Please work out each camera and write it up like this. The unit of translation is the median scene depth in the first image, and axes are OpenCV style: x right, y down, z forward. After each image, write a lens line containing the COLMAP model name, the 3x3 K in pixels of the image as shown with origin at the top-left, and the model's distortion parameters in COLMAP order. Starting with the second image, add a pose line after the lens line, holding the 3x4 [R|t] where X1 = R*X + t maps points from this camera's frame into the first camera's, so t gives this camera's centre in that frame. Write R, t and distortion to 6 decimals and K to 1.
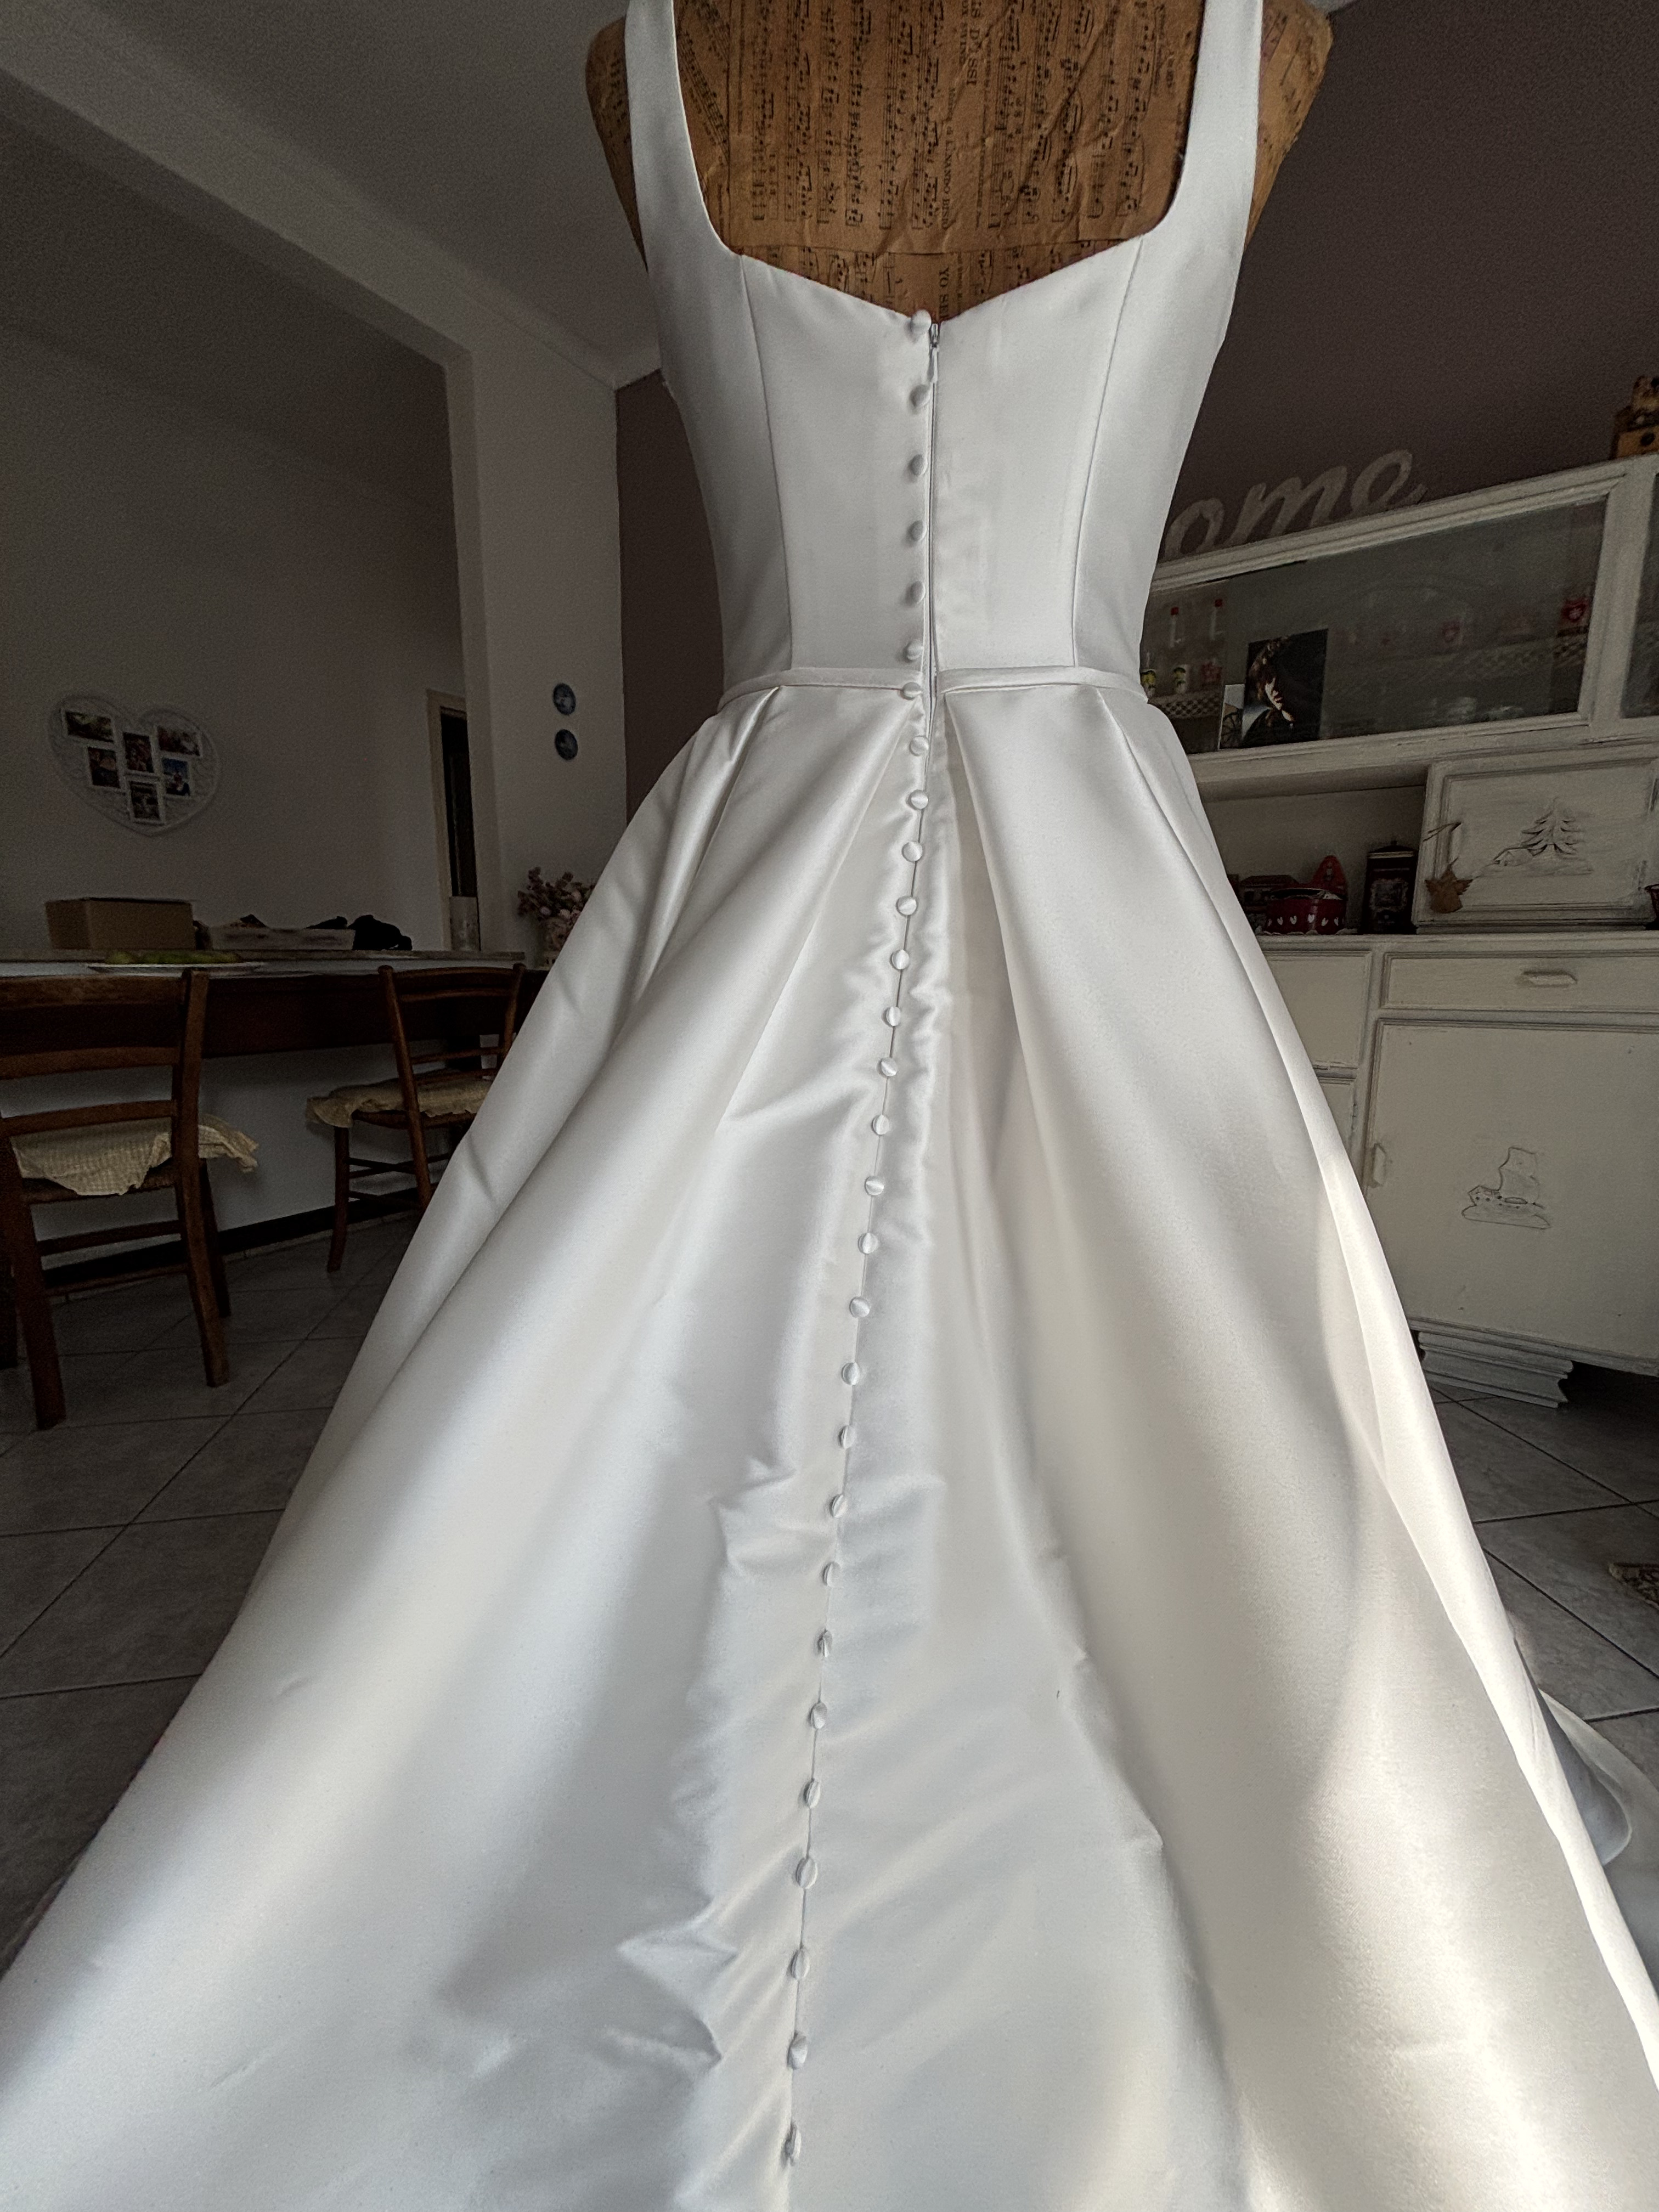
lens RADIAL K [[889.6, 0, 828.2], [0, 889.6, 1108.2], [0, 0, 1]] dist [-0.015823, 0.009021]
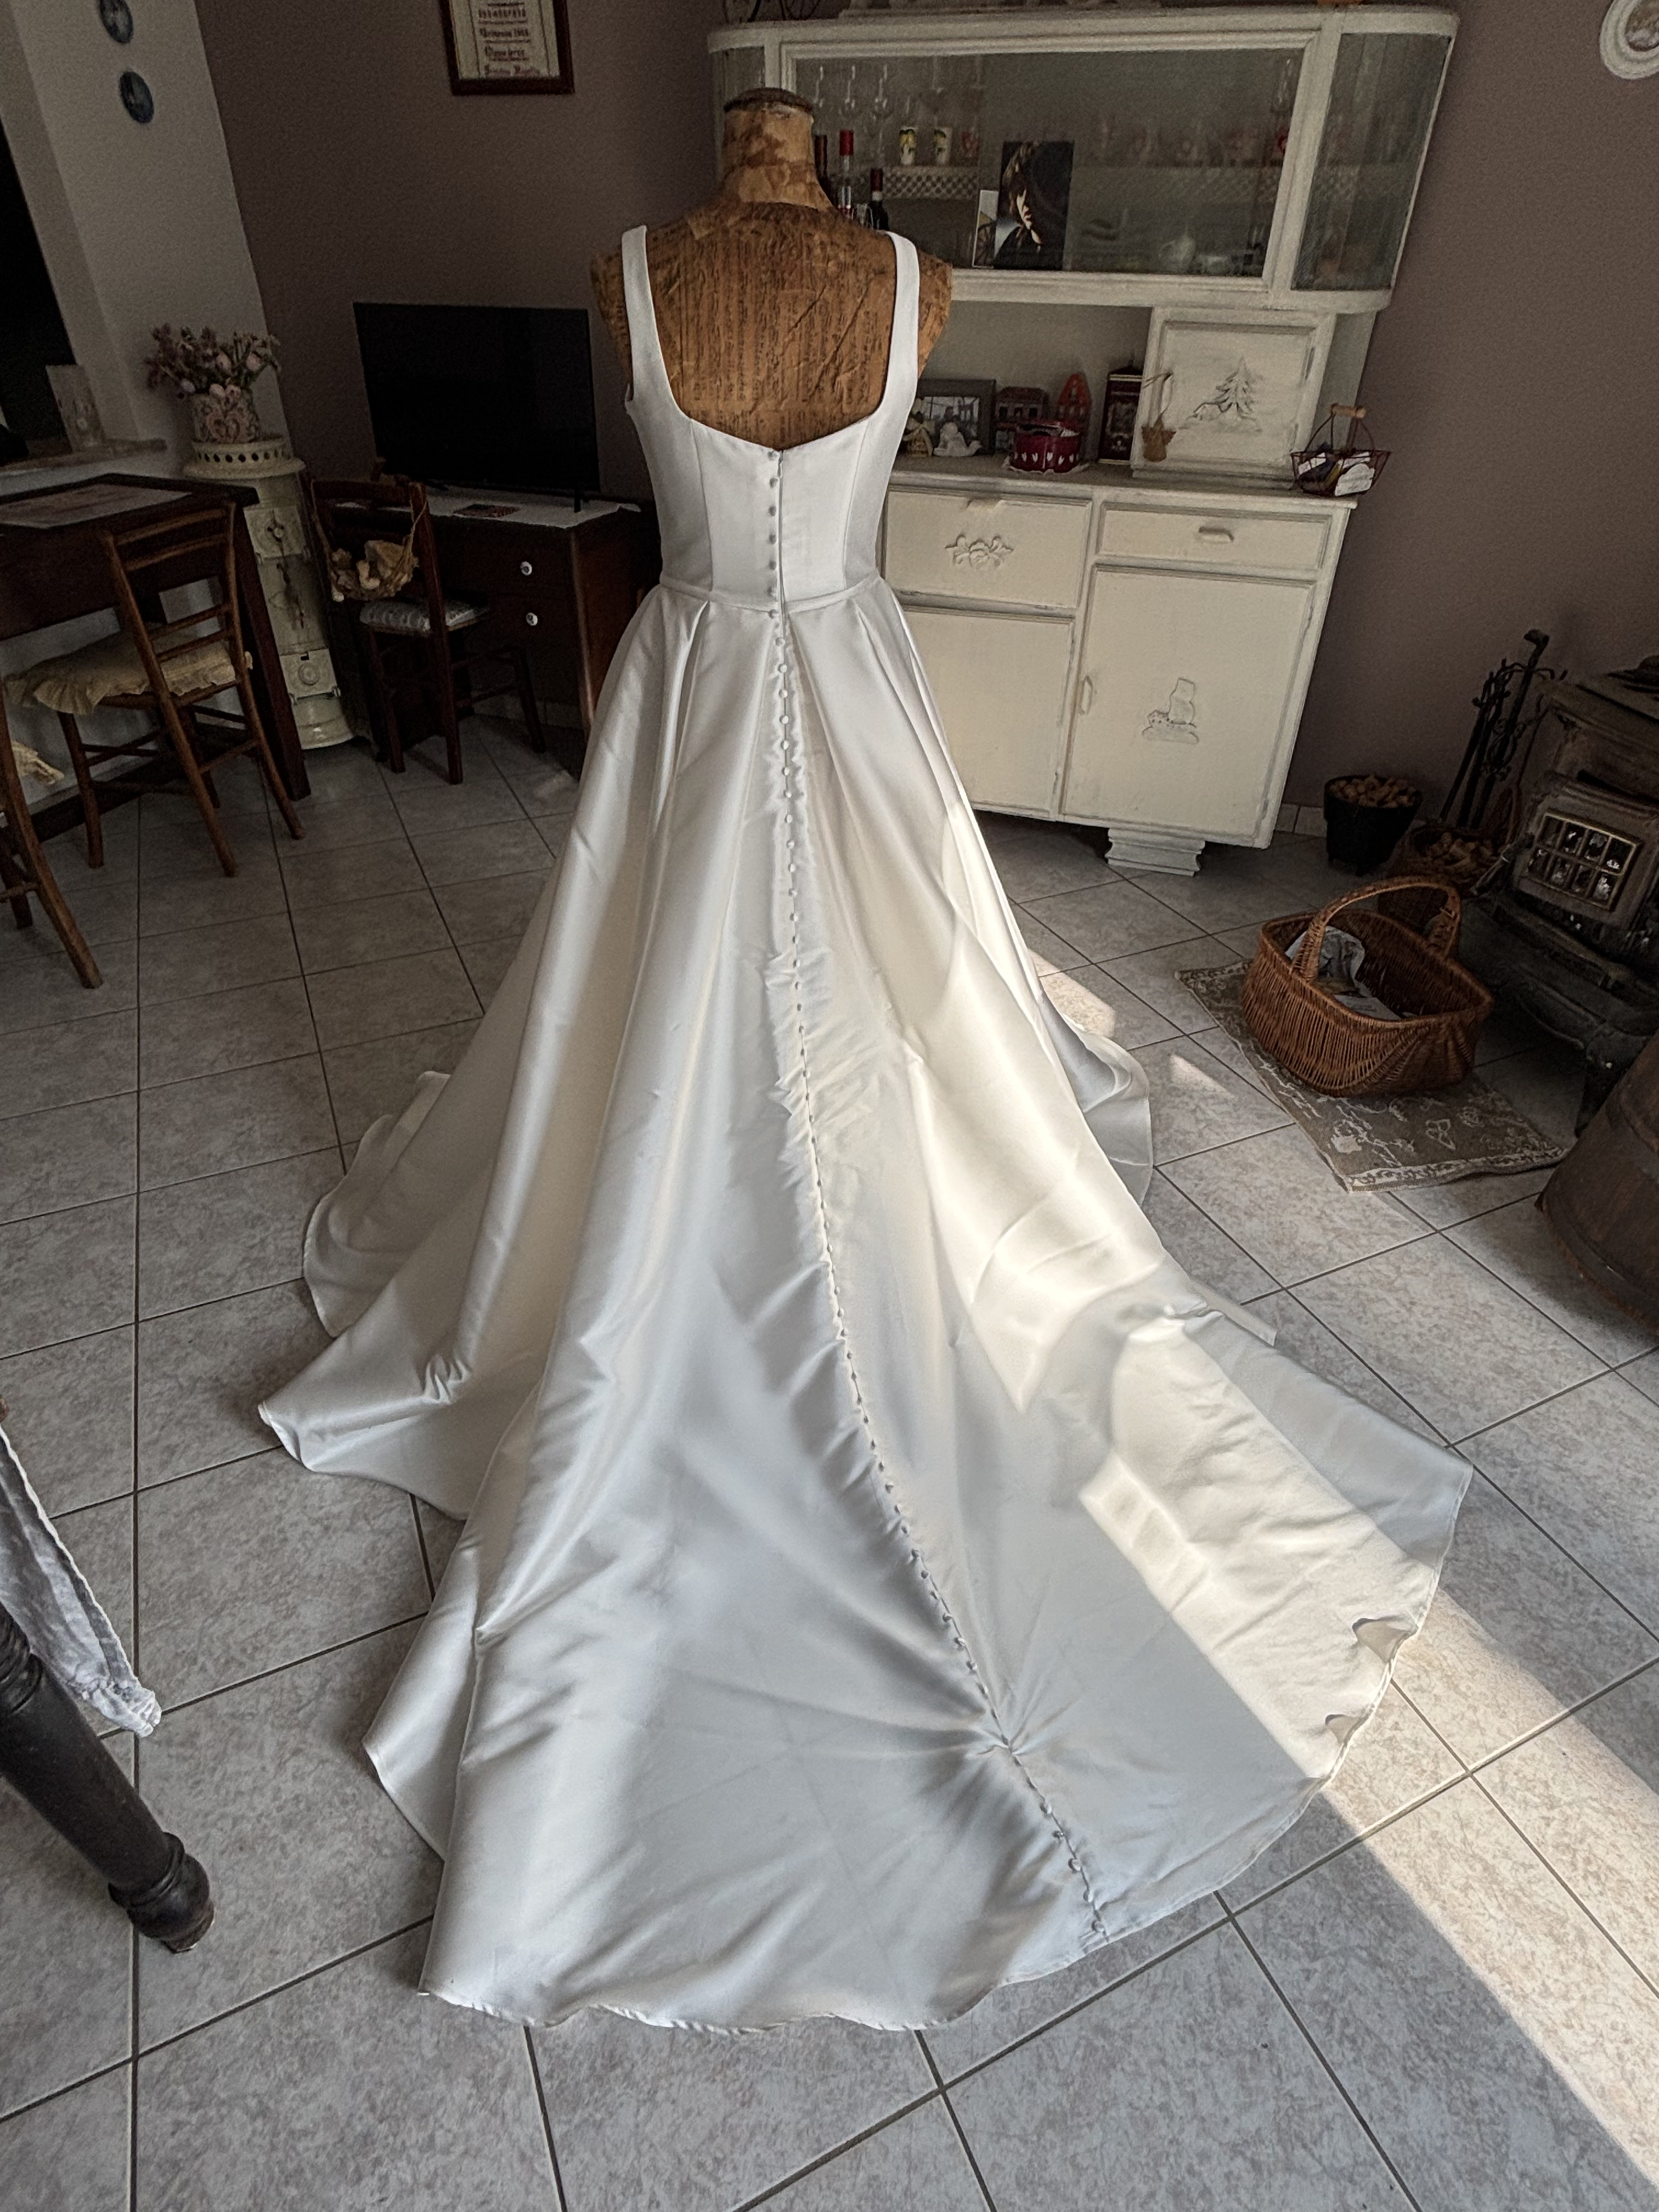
lens RADIAL K [[1201.3, 0, 821.2], [0, 1201.3, 1098.9], [0, 0, 1]] dist [-0.015431, 0.011138]
pose [[0.965994, -0.147643, 0.212266, -0.171560], [0.037319, 0.891958, 0.450576, -0.208502], [-0.255857, -0.427332, 0.867136, -0.604437]]
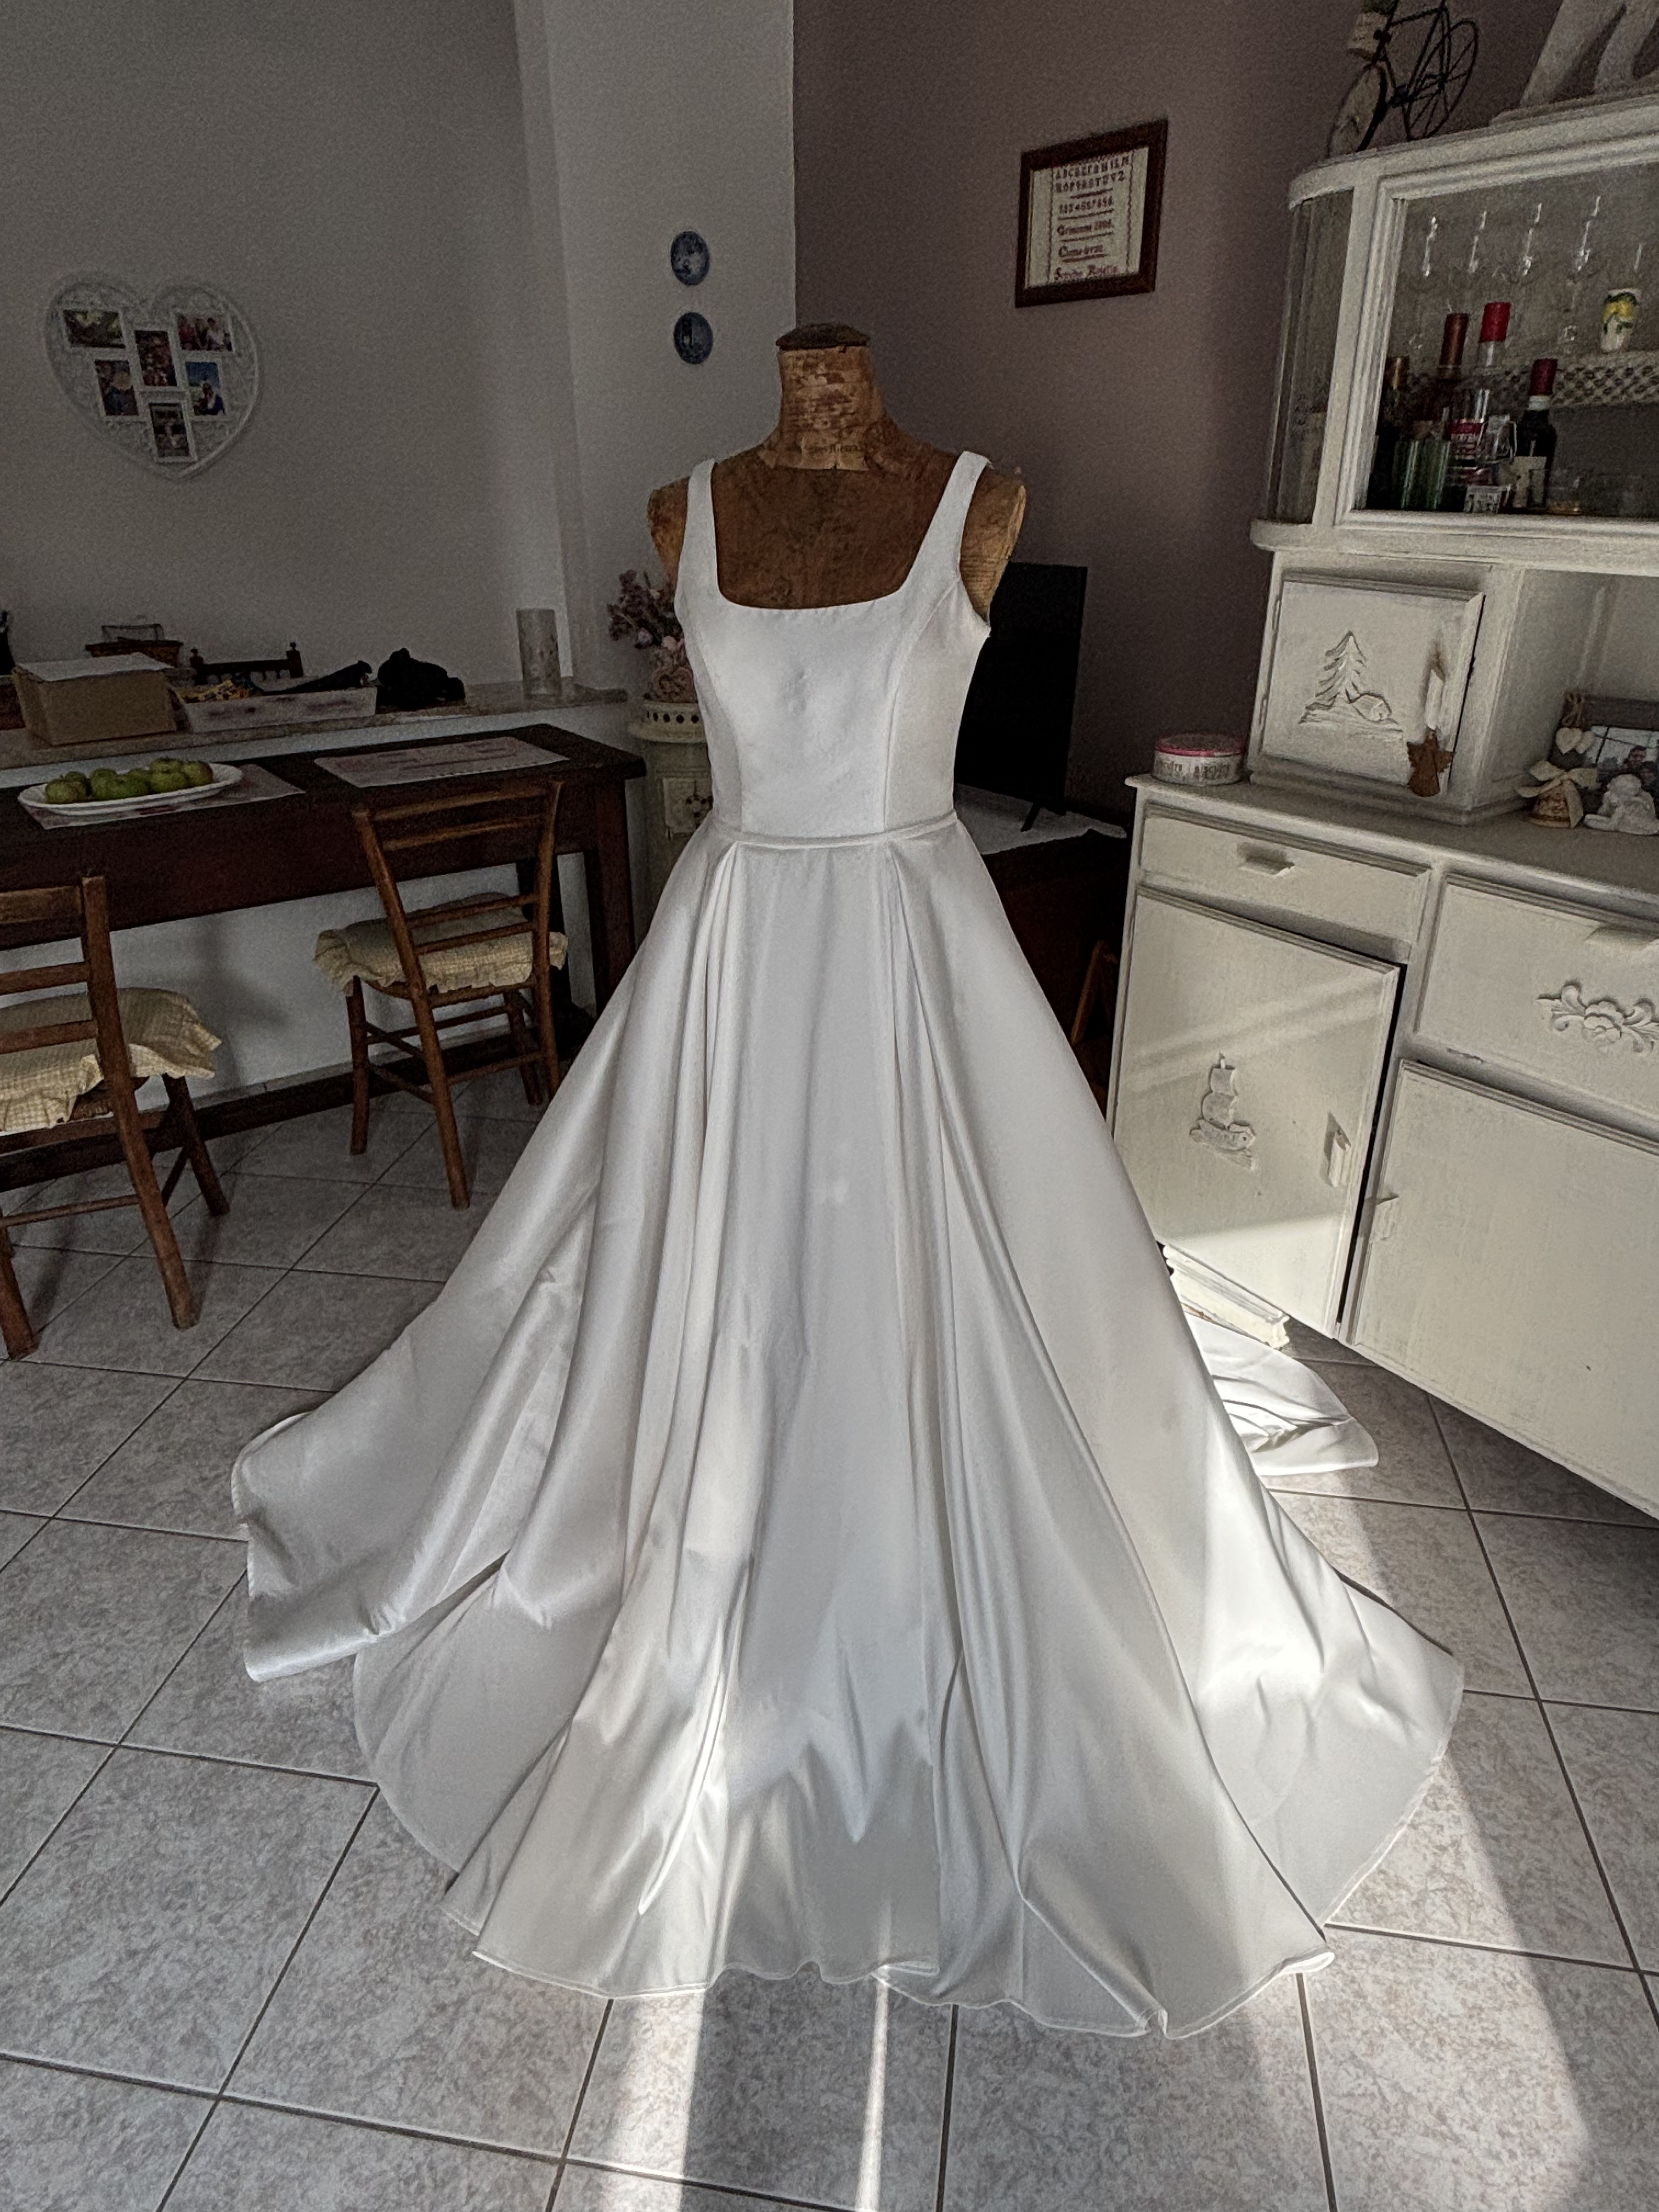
lens RADIAL K [[1356.9, 0, 829.5], [0, 1356.9, 1106.0], [0, 0, 1]] dist [0.004909, -0.015473]
pose [[0.945979, 0.130945, -0.296611, 0.290083], [-0.046092, 0.959839, 0.276740, -0.312738], [0.320936, -0.248119, 0.914022, 0.048967]]
